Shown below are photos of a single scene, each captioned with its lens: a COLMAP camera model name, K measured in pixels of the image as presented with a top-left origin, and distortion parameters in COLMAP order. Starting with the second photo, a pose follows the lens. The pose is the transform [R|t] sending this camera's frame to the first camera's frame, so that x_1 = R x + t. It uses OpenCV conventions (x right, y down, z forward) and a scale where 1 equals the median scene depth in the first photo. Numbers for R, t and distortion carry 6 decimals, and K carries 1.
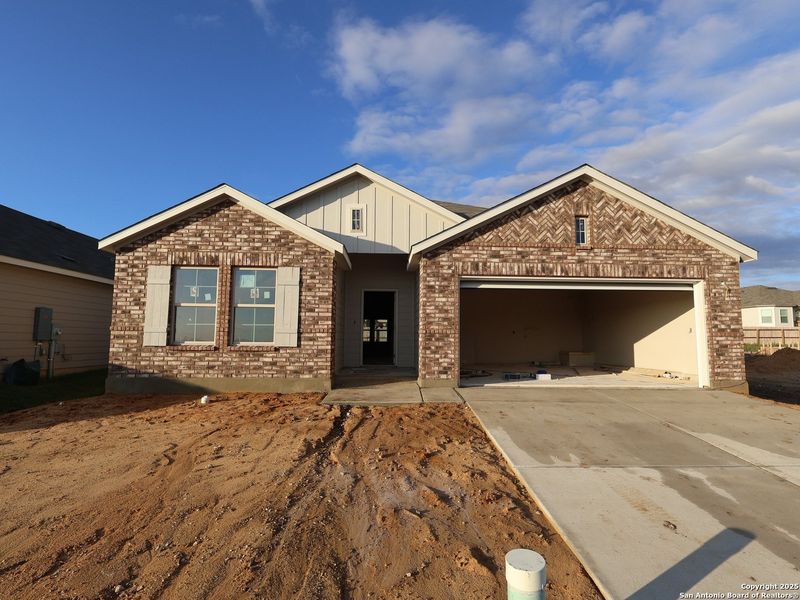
lens RADIAL K [[421.9, 0, 400.0], [0, 421.9, 300.0], [0, 0, 1]] dist [-0.000605, 0.001042]
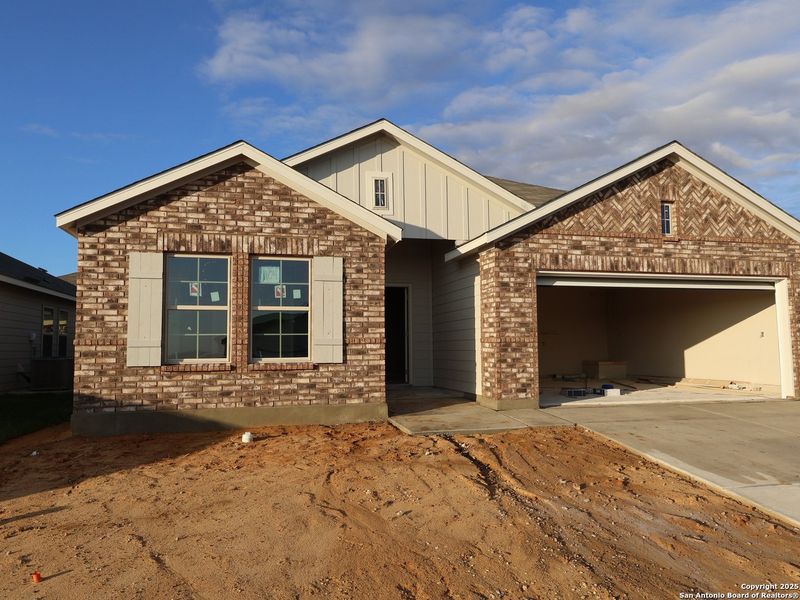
lens RADIAL K [[592.4, 0, 401.6], [0, 592.4, 301.1], [0, 0, 1]] dist [0.001750, 0.000618]
pose [[0.977428, -0.000578, 0.211267, -0.356707], [-0.002261, 0.999910, 0.013194, -0.013643], [-0.211256, -0.013374, 0.977339, -0.057185]]
